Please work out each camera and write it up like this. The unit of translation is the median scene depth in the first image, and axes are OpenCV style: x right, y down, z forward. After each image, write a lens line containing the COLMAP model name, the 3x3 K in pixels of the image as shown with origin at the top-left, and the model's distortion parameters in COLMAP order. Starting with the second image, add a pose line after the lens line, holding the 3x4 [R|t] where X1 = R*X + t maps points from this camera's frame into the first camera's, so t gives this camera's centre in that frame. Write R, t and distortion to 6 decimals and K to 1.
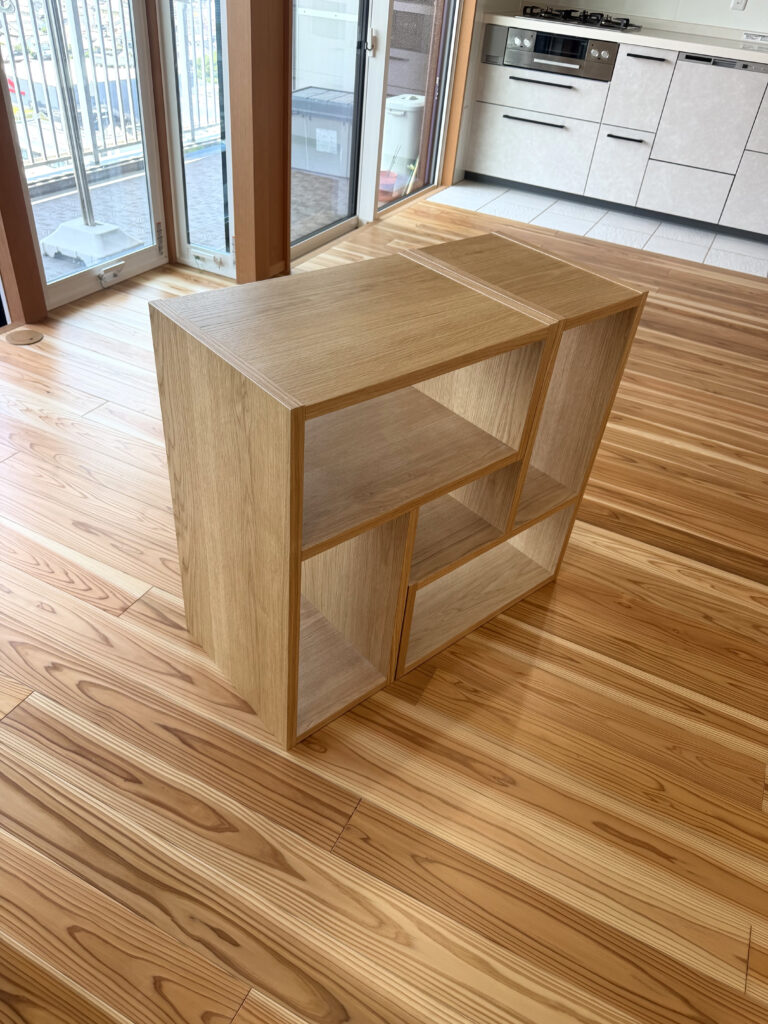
lens RADIAL K [[728.2, 0, 384.0], [0, 728.2, 512.0], [0, 0, 1]] dist [-0.001509, -0.005520]
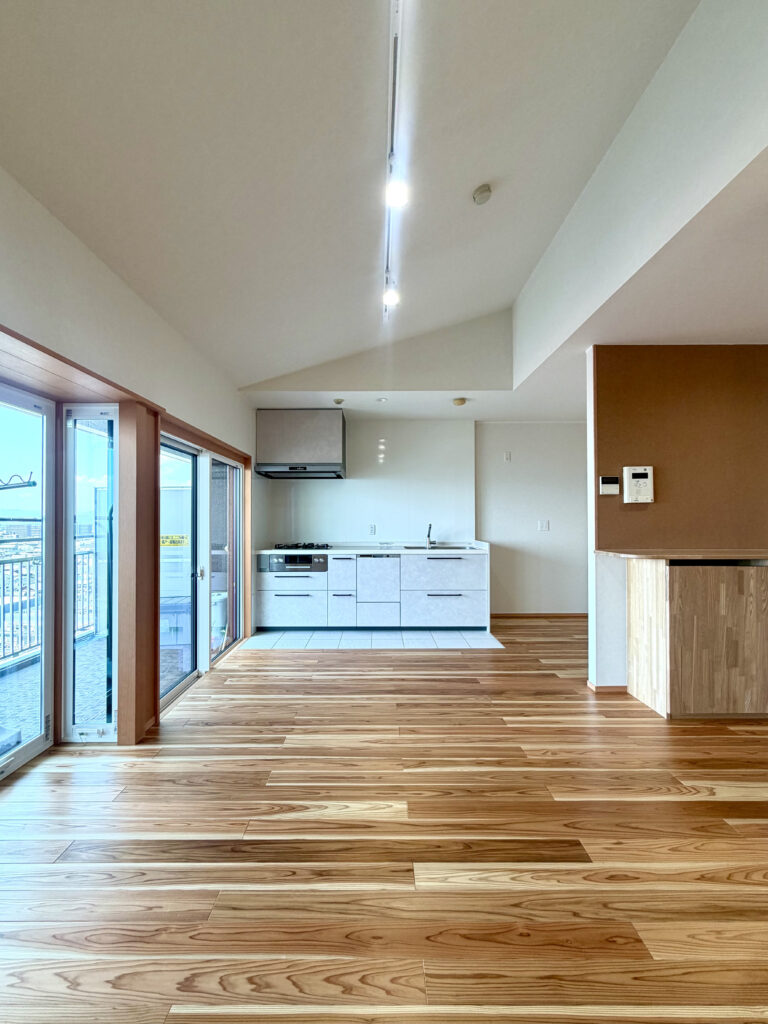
lens RADIAL K [[423.8, 0, 373.2], [0, 423.8, 512.6], [0, 0, 1]] dist [0.000952, -0.000030]
pose [[0.894026, -0.082444, 0.440365, -0.083456], [0.336675, 0.772121, -0.538962, -0.064514], [-0.295581, 0.630105, 0.718052, 0.046811]]
